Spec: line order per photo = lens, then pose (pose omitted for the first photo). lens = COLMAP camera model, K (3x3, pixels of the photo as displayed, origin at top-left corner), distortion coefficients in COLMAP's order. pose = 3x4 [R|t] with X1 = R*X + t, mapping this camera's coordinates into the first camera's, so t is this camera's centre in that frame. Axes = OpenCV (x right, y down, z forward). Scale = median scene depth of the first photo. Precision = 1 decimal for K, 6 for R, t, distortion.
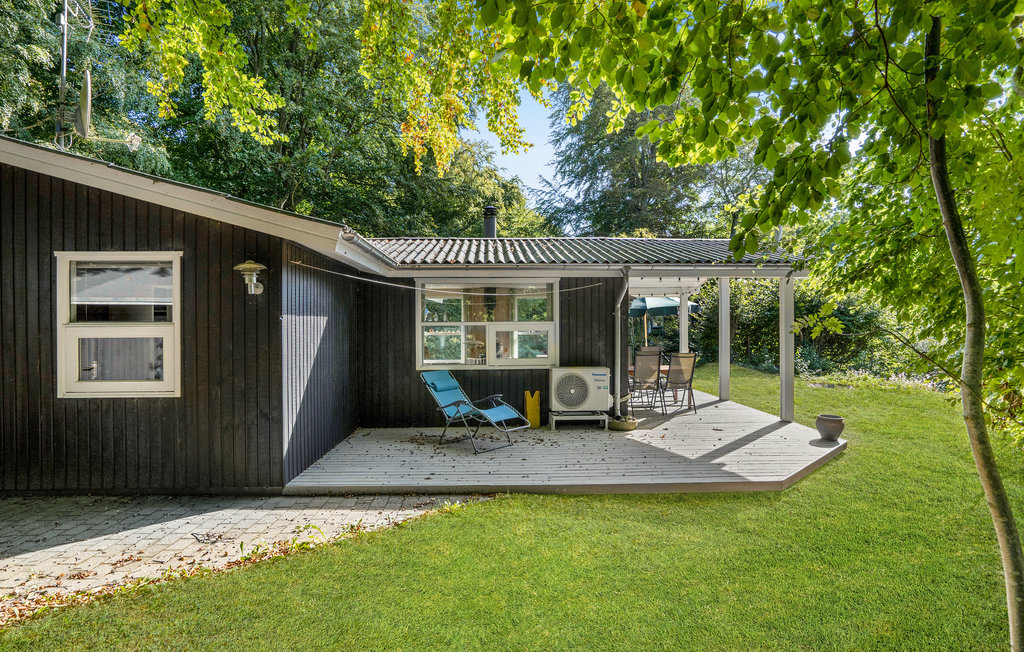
lens RADIAL K [[515.3, 0, 512.0], [0, 515.3, 326.0], [0, 0, 1]] dist [-0.001824, -0.000270]
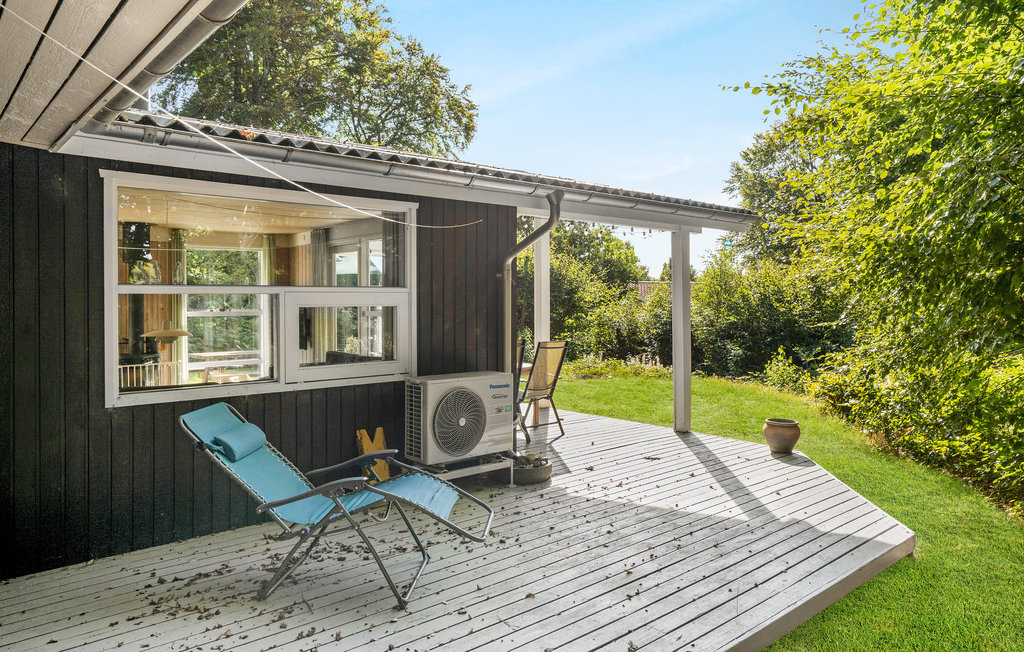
lens RADIAL K [[690.3, 0, 511.7], [0, 690.3, 303.3], [0, 0, 1]] dist [-0.005605, -0.001242]
pose [[0.795324, 0.000781, 0.606184, -0.264259], [0.000612, 0.999998, -0.002091, 0.008246], [-0.606184, 0.002034, 0.795322, 0.410963]]
